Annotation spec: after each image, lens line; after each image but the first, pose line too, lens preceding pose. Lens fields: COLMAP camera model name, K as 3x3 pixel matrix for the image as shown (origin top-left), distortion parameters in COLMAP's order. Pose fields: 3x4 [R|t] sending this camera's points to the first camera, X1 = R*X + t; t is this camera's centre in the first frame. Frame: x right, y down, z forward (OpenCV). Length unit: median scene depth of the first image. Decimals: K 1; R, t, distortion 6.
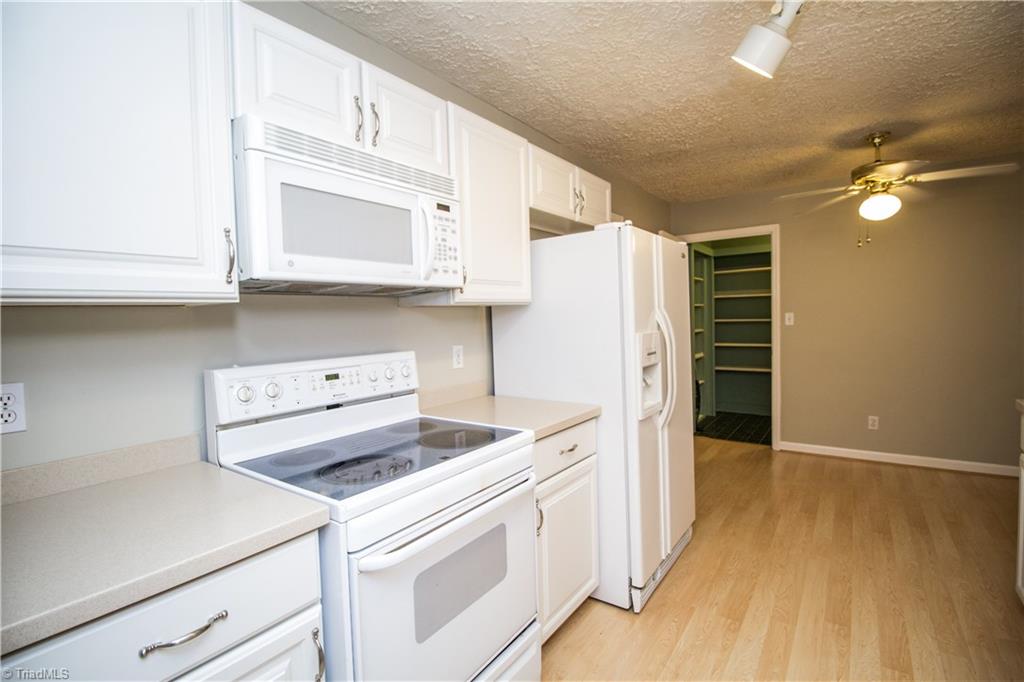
lens RADIAL K [[473.7, 0, 509.1], [0, 473.7, 333.3], [0, 0, 1]] dist [-0.000031, -0.012831]
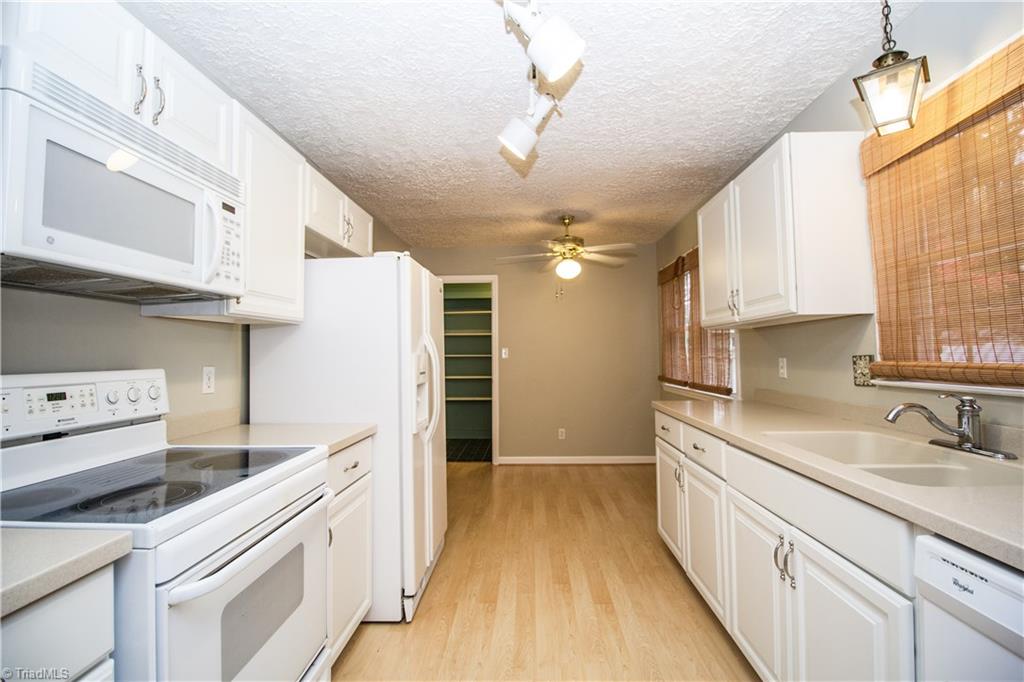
lens RADIAL K [[473.7, 0, 509.1], [0, 473.7, 333.3], [0, 0, 1]] dist [-0.000031, -0.012831]
pose [[0.831539, 0.043845, 0.553733, -0.151343], [0.004772, 0.996279, -0.086052, 0.047425], [-0.555446, 0.074198, 0.828236, -0.034993]]
